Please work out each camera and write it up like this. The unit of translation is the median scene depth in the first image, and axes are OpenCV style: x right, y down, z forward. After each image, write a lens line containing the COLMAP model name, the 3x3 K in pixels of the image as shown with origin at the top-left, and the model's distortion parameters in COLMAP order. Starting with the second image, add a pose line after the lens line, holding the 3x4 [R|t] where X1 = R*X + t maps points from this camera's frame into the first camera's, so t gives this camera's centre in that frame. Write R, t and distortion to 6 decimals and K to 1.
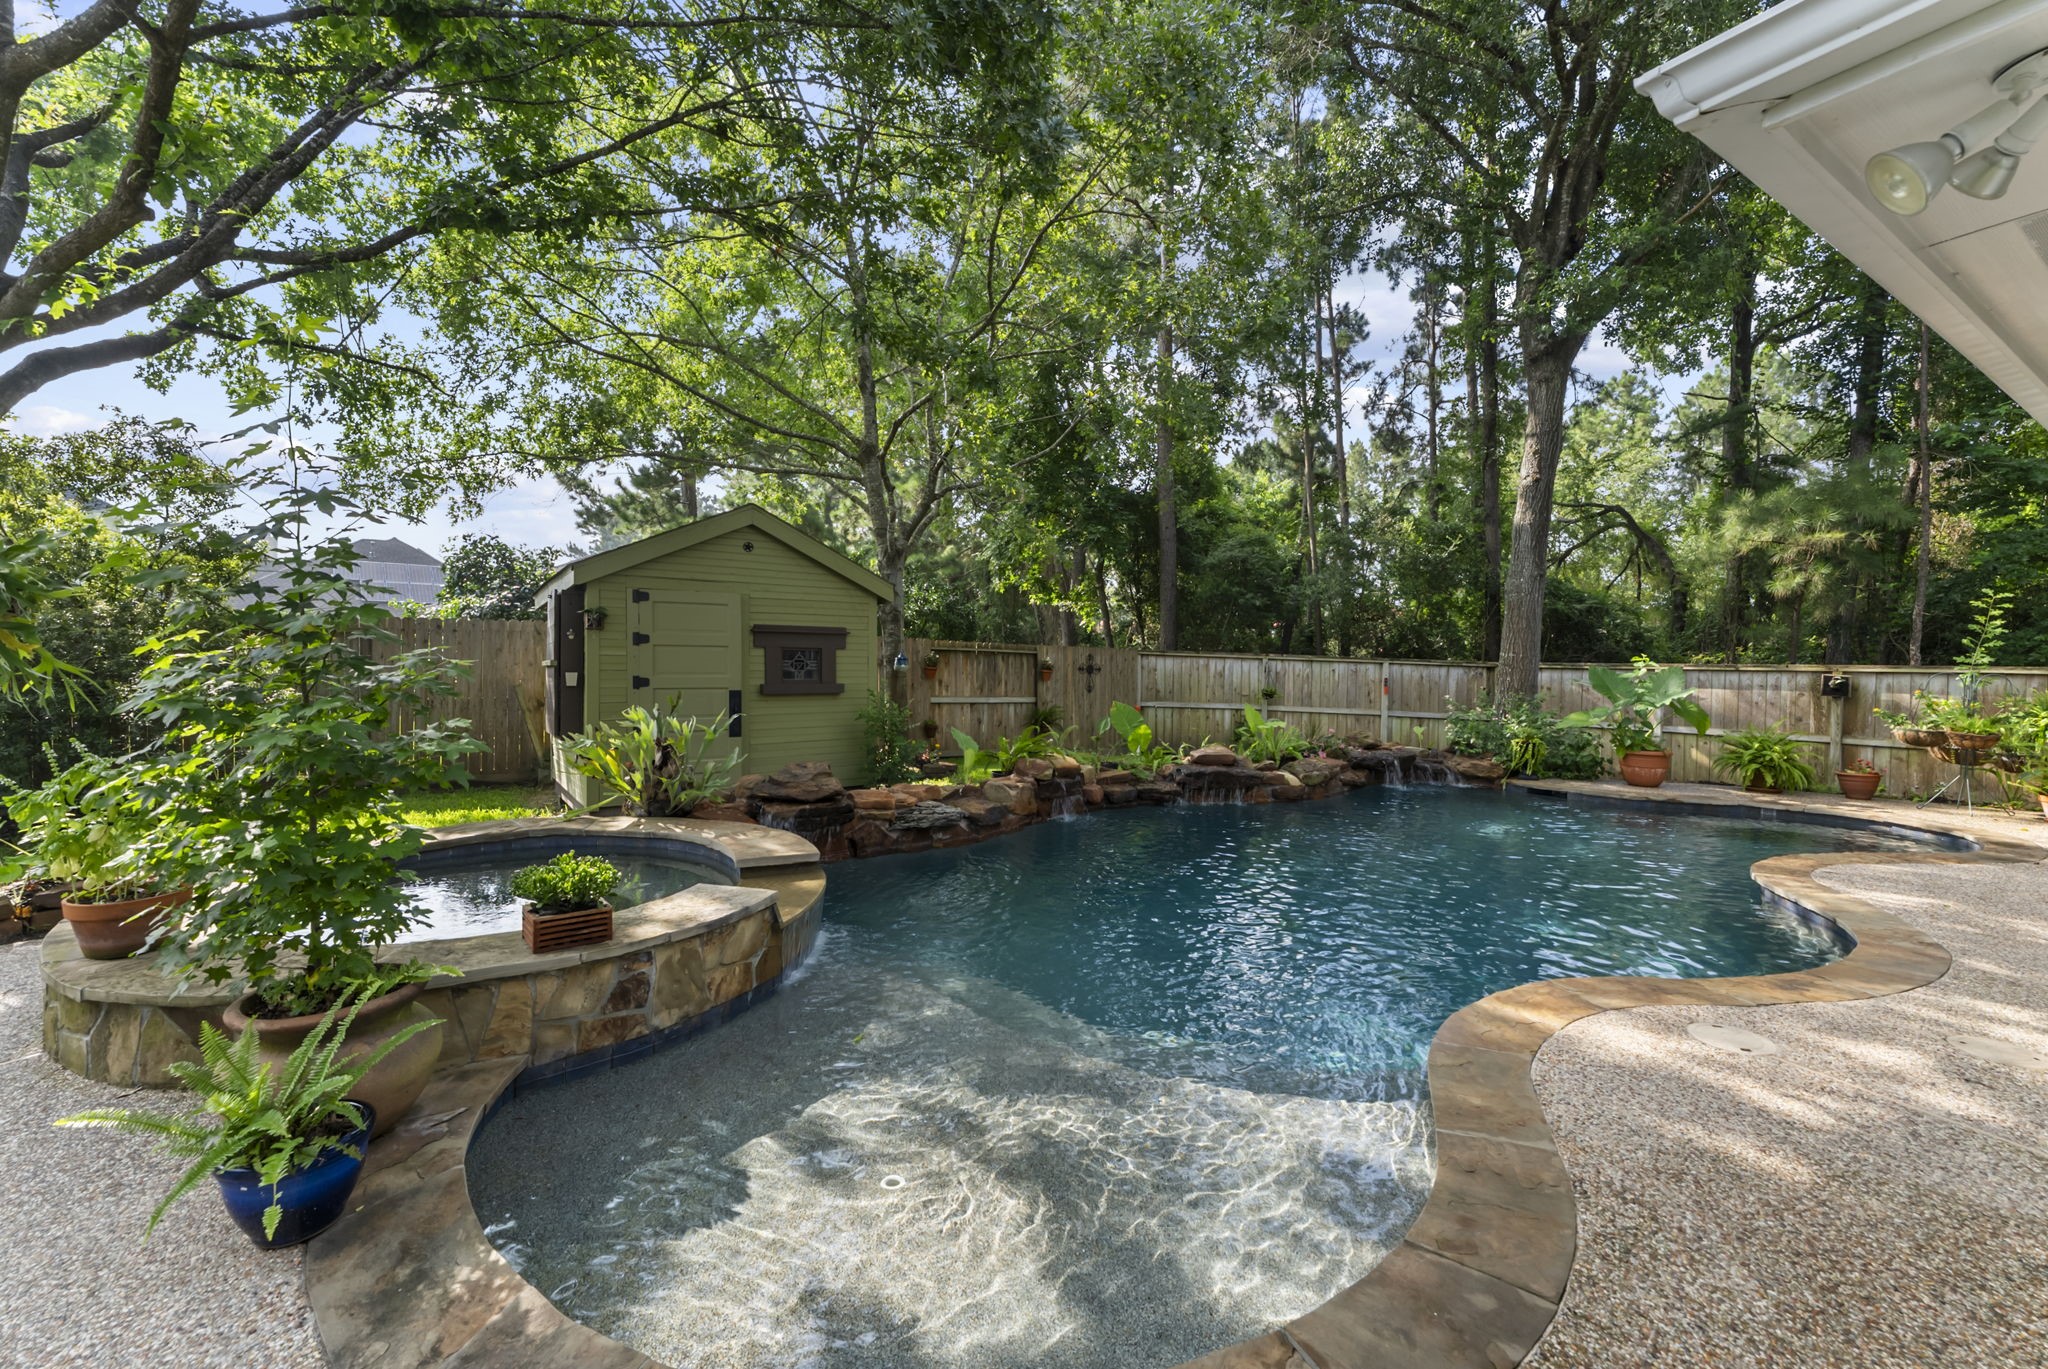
lens RADIAL K [[834.4, 0, 1035.0], [0, 834.4, 682.9], [0, 0, 1]] dist [-0.003406, 0.000352]
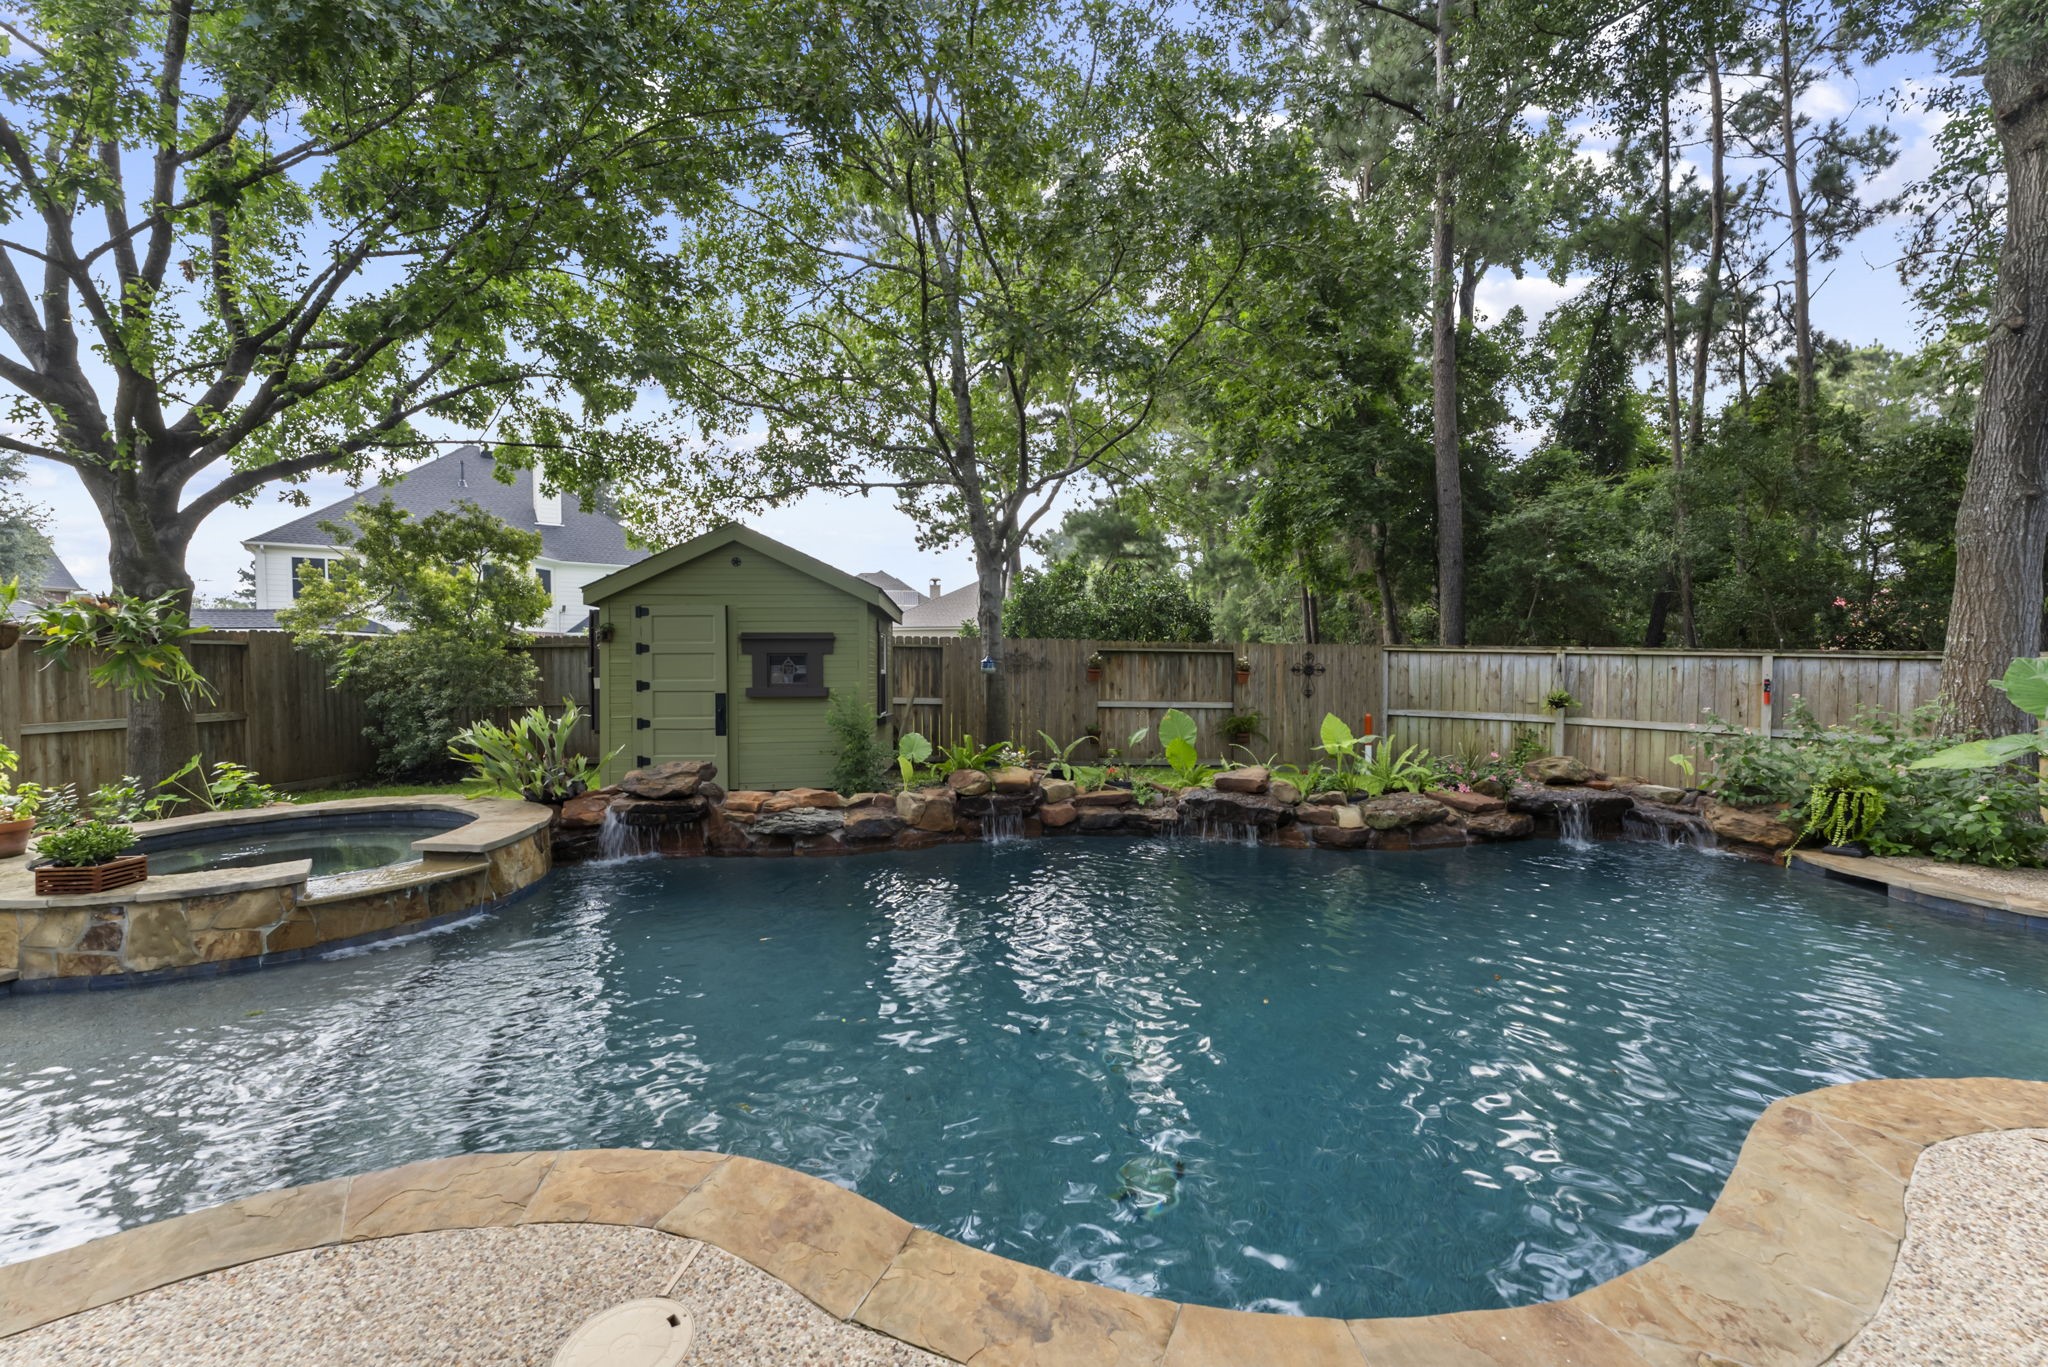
lens RADIAL K [[834.4, 0, 1024.2], [0, 834.4, 688.6], [0, 0, 1]] dist [-0.003406, 0.000352]
pose [[0.849860, 0.002806, -0.527001, 0.393184], [-0.000758, 0.999991, 0.004102, -0.001786], [0.527008, -0.003086, 0.849855, 0.196911]]
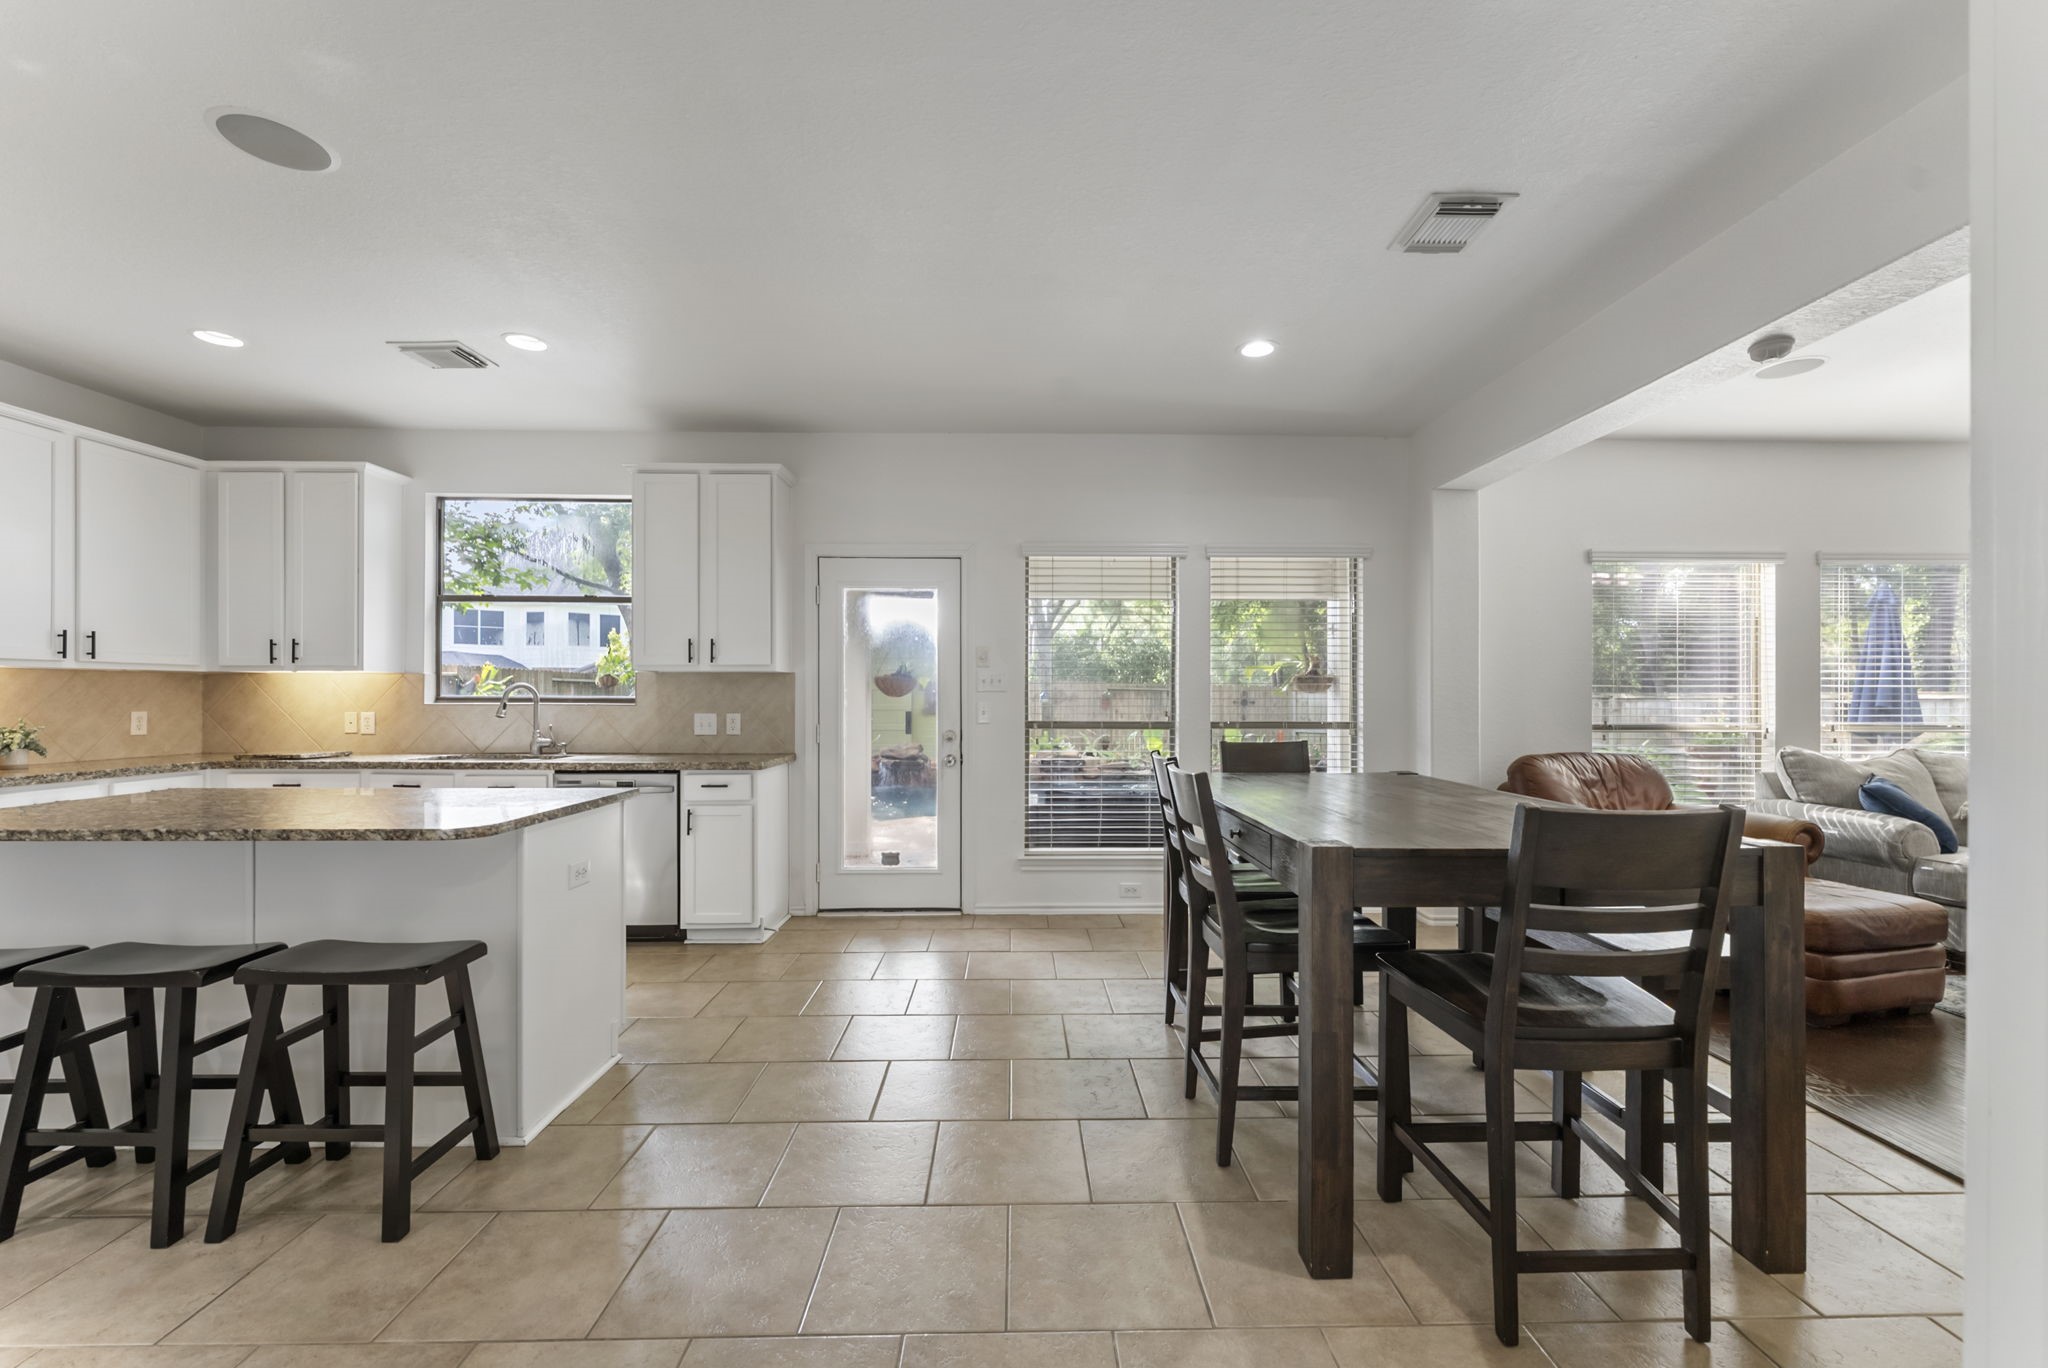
lens RADIAL K [[834.4, 0, 1034.9], [0, 834.4, 696.2], [0, 0, 1]] dist [-0.003406, 0.000352]
pose [[0.854636, -0.010595, -0.519120, 0.683524], [-0.006241, 0.999510, -0.030675, 0.023515], [0.519191, 0.029456, 0.854151, -0.417041]]
